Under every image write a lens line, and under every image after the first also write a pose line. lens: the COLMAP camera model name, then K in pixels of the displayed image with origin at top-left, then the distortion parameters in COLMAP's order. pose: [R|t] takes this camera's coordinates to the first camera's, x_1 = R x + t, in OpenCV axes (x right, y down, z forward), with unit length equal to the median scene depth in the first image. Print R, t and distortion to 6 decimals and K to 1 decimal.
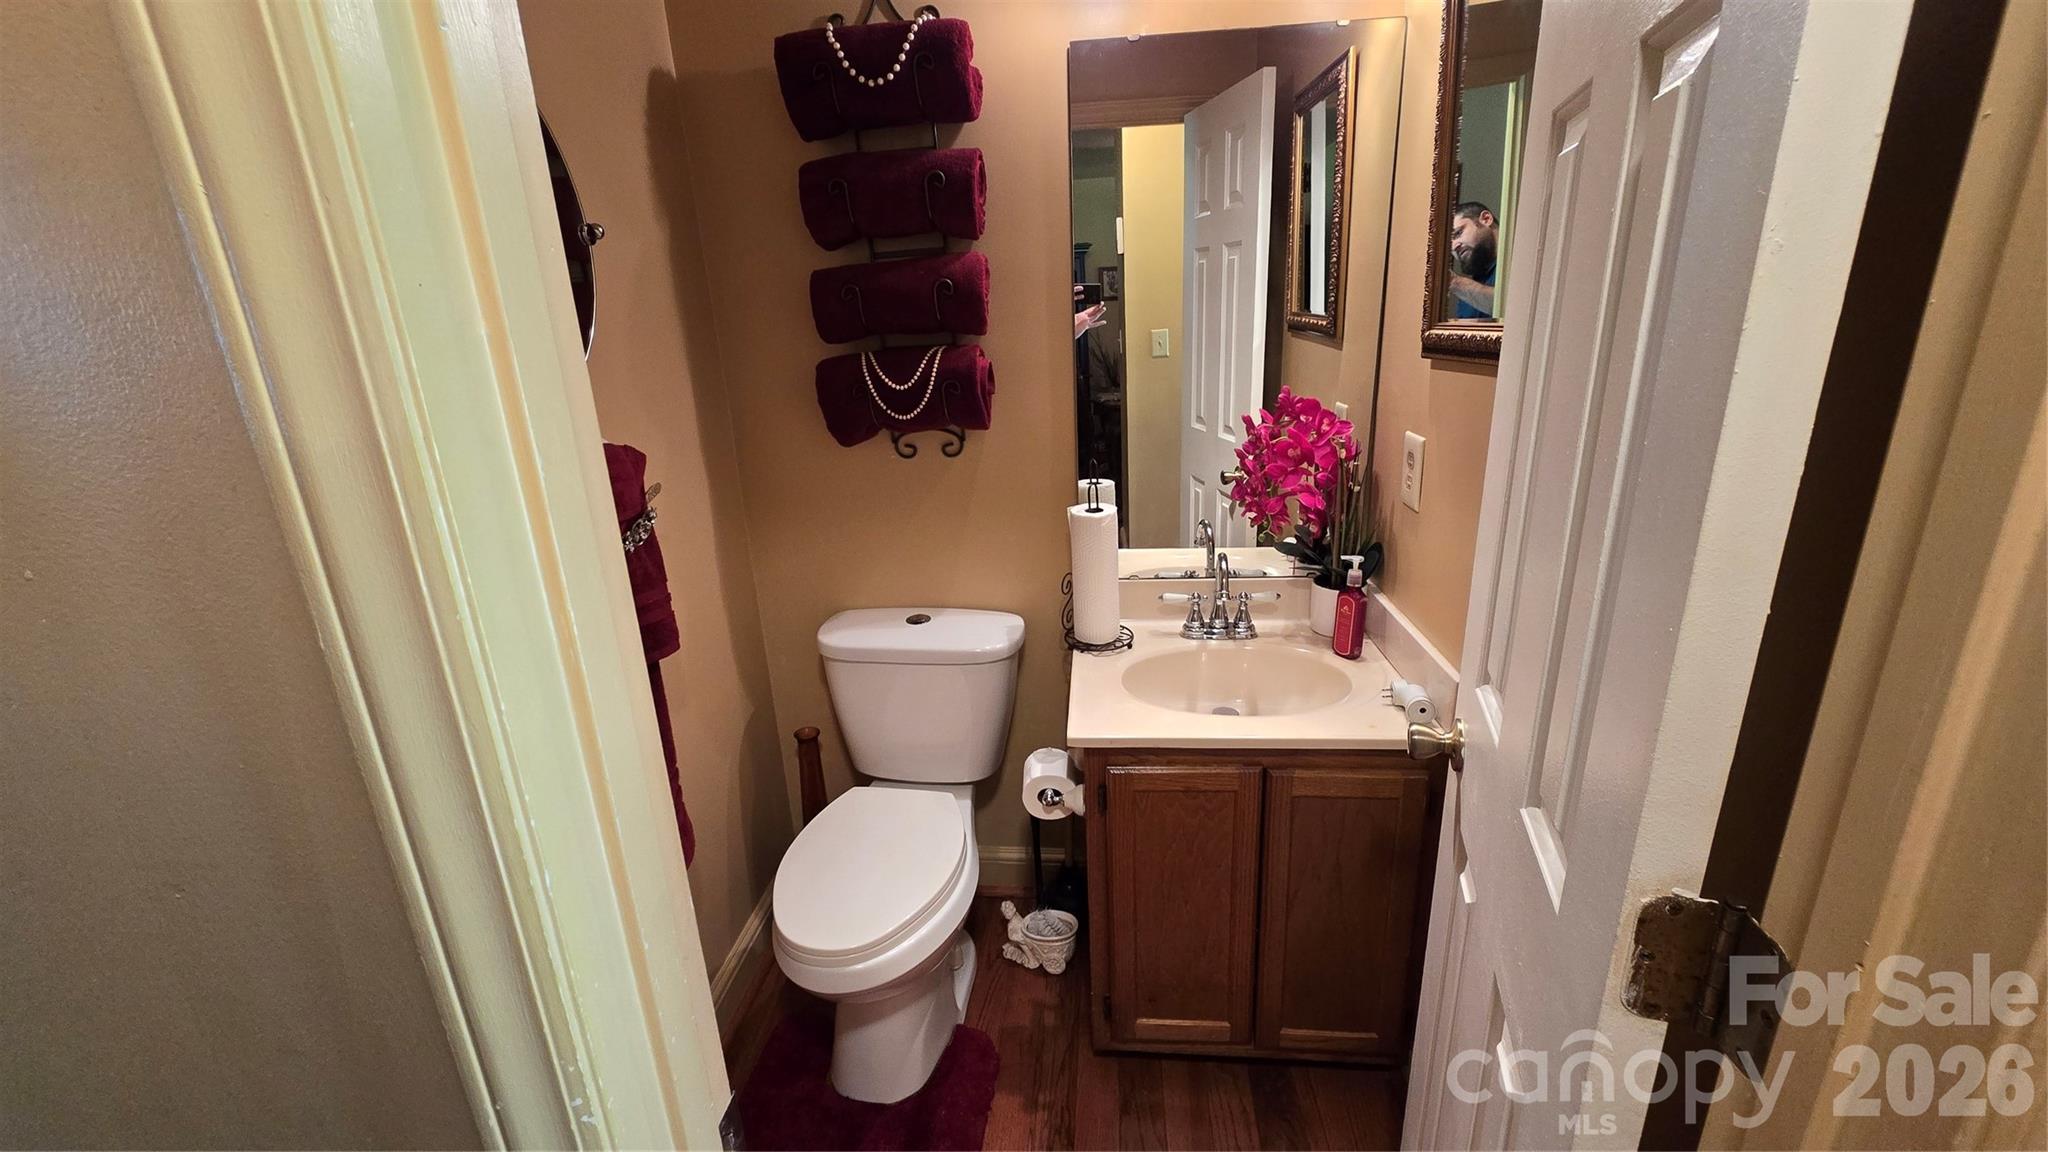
lens RADIAL K [[835.4, 0, 1030.5], [0, 835.4, 573.4], [0, 0, 1]] dist [0.000114, 0.000173]
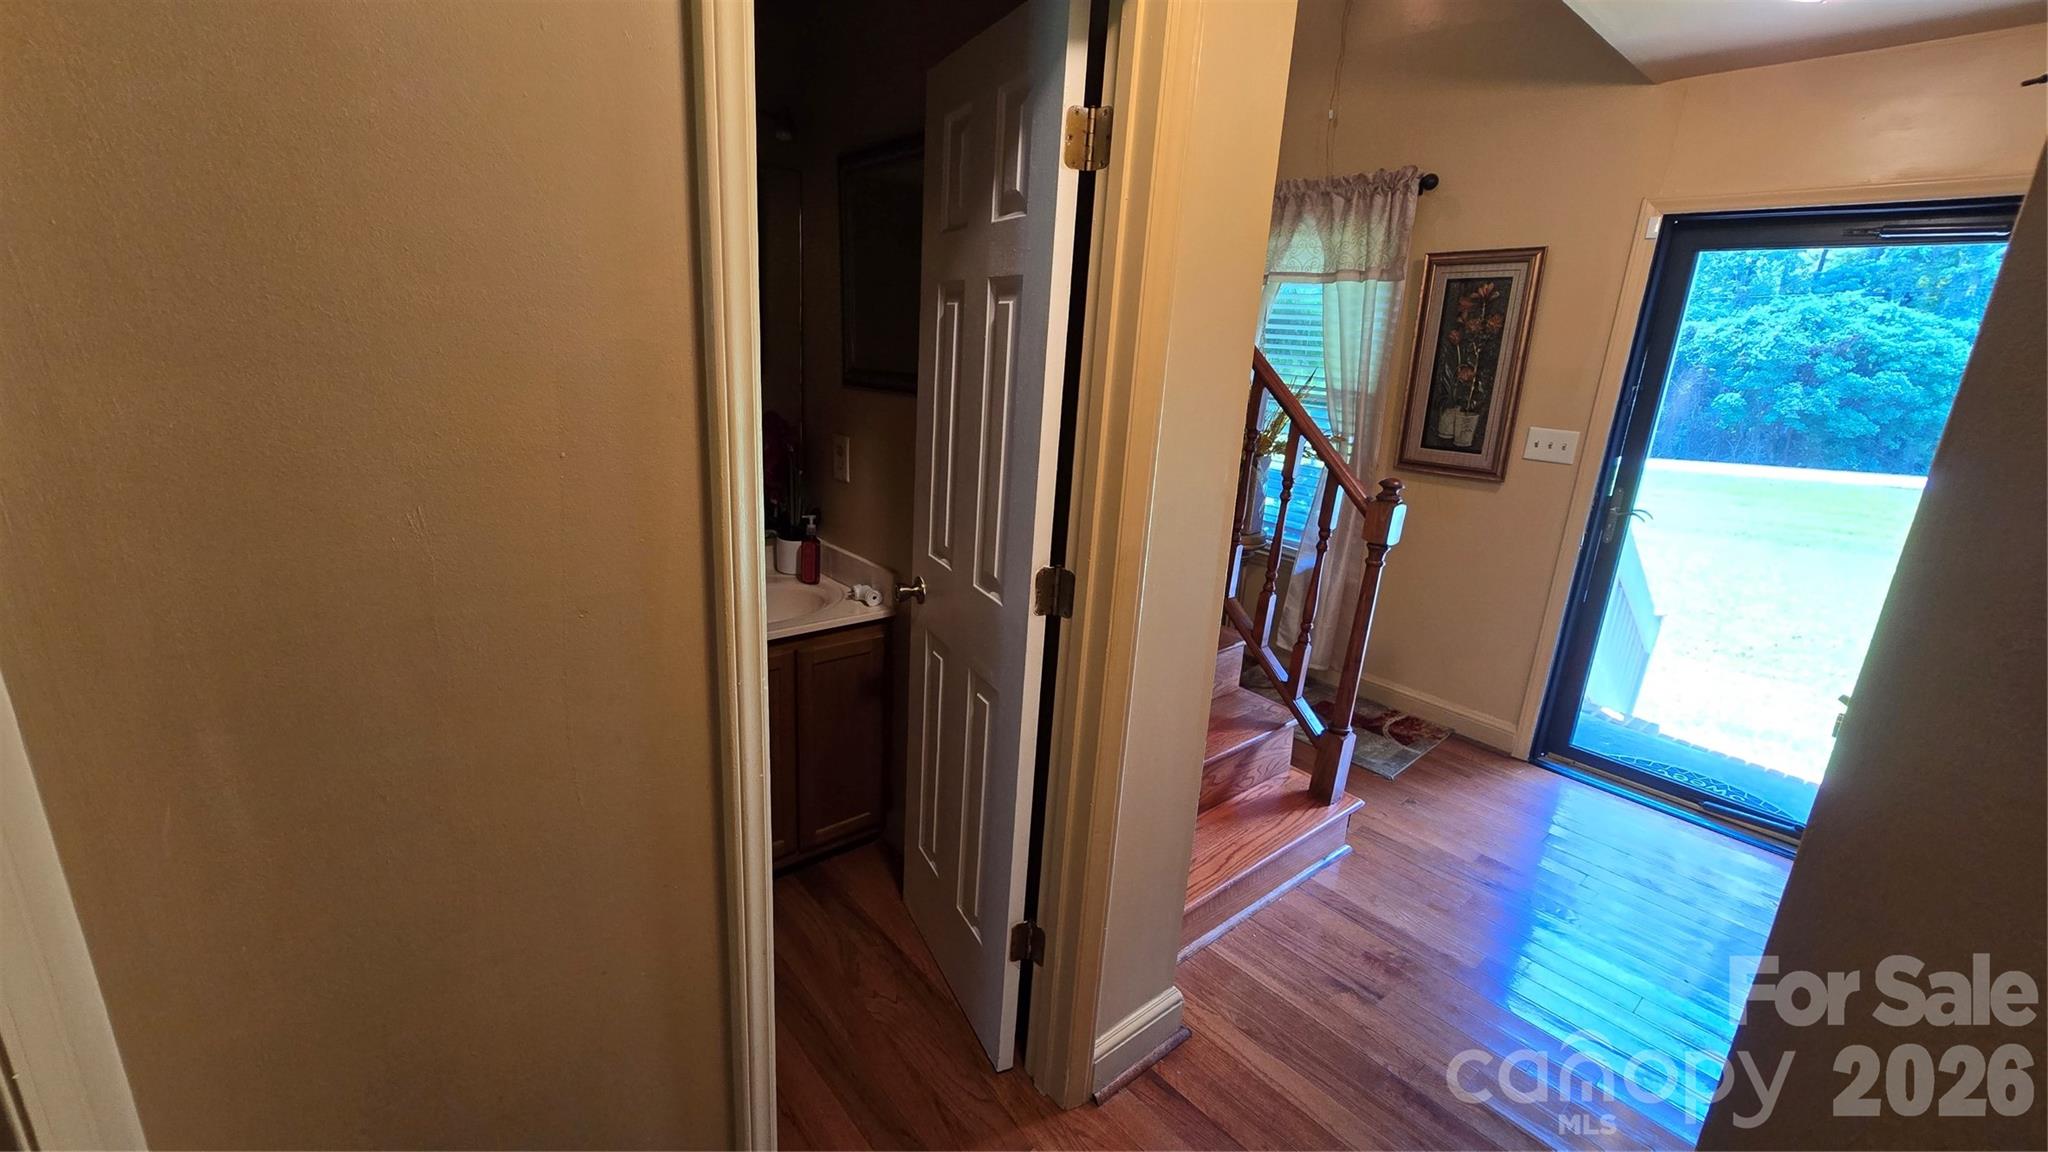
lens RADIAL K [[835.4, 0, 1019.9], [0, 835.4, 582.5], [0, 0, 1]] dist [0.000114, 0.000173]
pose [[0.689370, -0.123770, 0.713757, -0.762610], [0.135255, 0.989961, 0.041033, 0.152705], [-0.711670, 0.068252, 0.699190, -0.554182]]
